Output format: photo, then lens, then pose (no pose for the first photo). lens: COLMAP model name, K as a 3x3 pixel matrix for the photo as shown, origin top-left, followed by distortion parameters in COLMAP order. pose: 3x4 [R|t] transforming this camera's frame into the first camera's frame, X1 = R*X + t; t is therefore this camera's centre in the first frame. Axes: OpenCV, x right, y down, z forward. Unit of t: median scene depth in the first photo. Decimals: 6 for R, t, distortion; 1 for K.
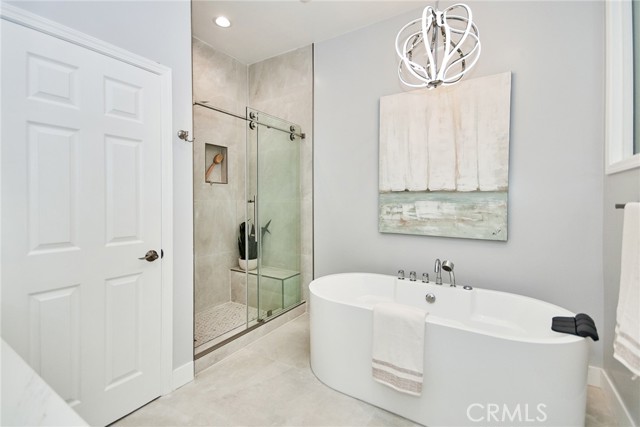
lens RADIAL K [[294.4, 0, 315.0], [0, 294.4, 199.1], [0, 0, 1]] dist [-0.000813, -0.000787]
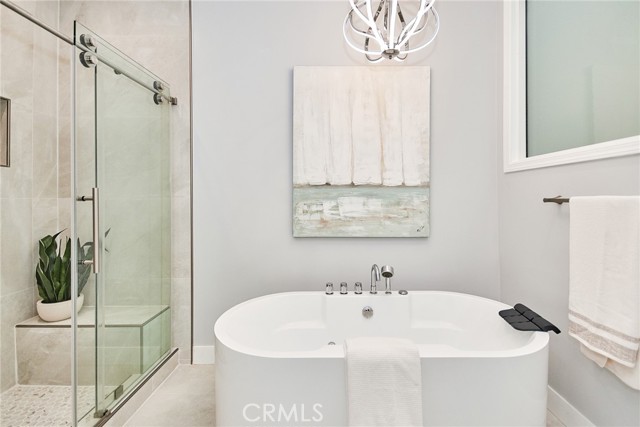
lens RADIAL K [[288.5, 0, 321.0], [0, 288.5, 193.7], [0, 0, 1]] dist [0.018064, -0.008164]
pose [[0.836488, 0.001631, 0.547983, -0.149681], [0.002858, 0.999969, -0.007339, 0.002962], [-0.547978, 0.007706, 0.836457, 0.326011]]
